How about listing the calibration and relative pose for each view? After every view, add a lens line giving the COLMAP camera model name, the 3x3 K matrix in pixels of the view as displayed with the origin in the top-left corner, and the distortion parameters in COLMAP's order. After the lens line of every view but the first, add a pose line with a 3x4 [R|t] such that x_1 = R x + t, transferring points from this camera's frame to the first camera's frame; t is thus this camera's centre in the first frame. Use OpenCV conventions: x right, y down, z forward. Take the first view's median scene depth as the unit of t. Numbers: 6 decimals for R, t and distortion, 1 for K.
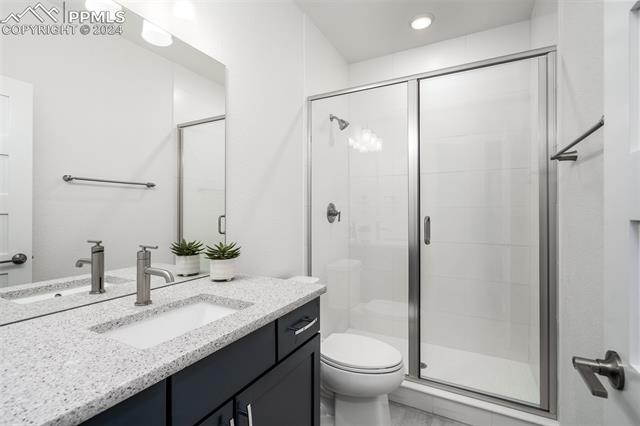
lens RADIAL K [[296.5, 0, 319.1], [0, 296.5, 211.0], [0, 0, 1]] dist [-0.001460, 0.000312]
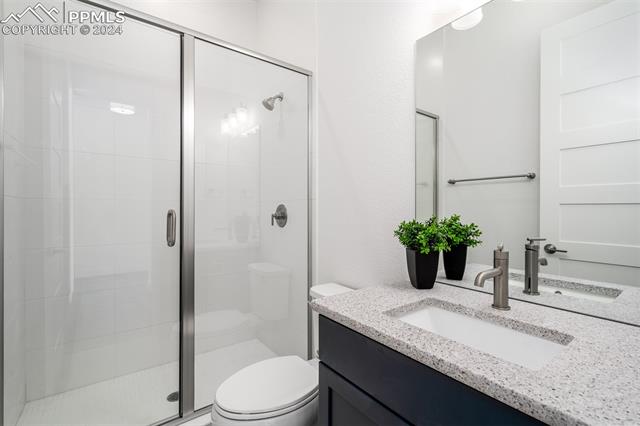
lens RADIAL K [[296.5, 0, 319.1], [0, 296.5, 211.0], [0, 0, 1]] dist [-0.001460, 0.000312]
pose [[-0.428589, -0.000835, -0.903499, 0.480419], [-0.001905, 0.999998, -0.000021, 0.013822], [0.903498, 0.001712, -0.428589, 0.901455]]
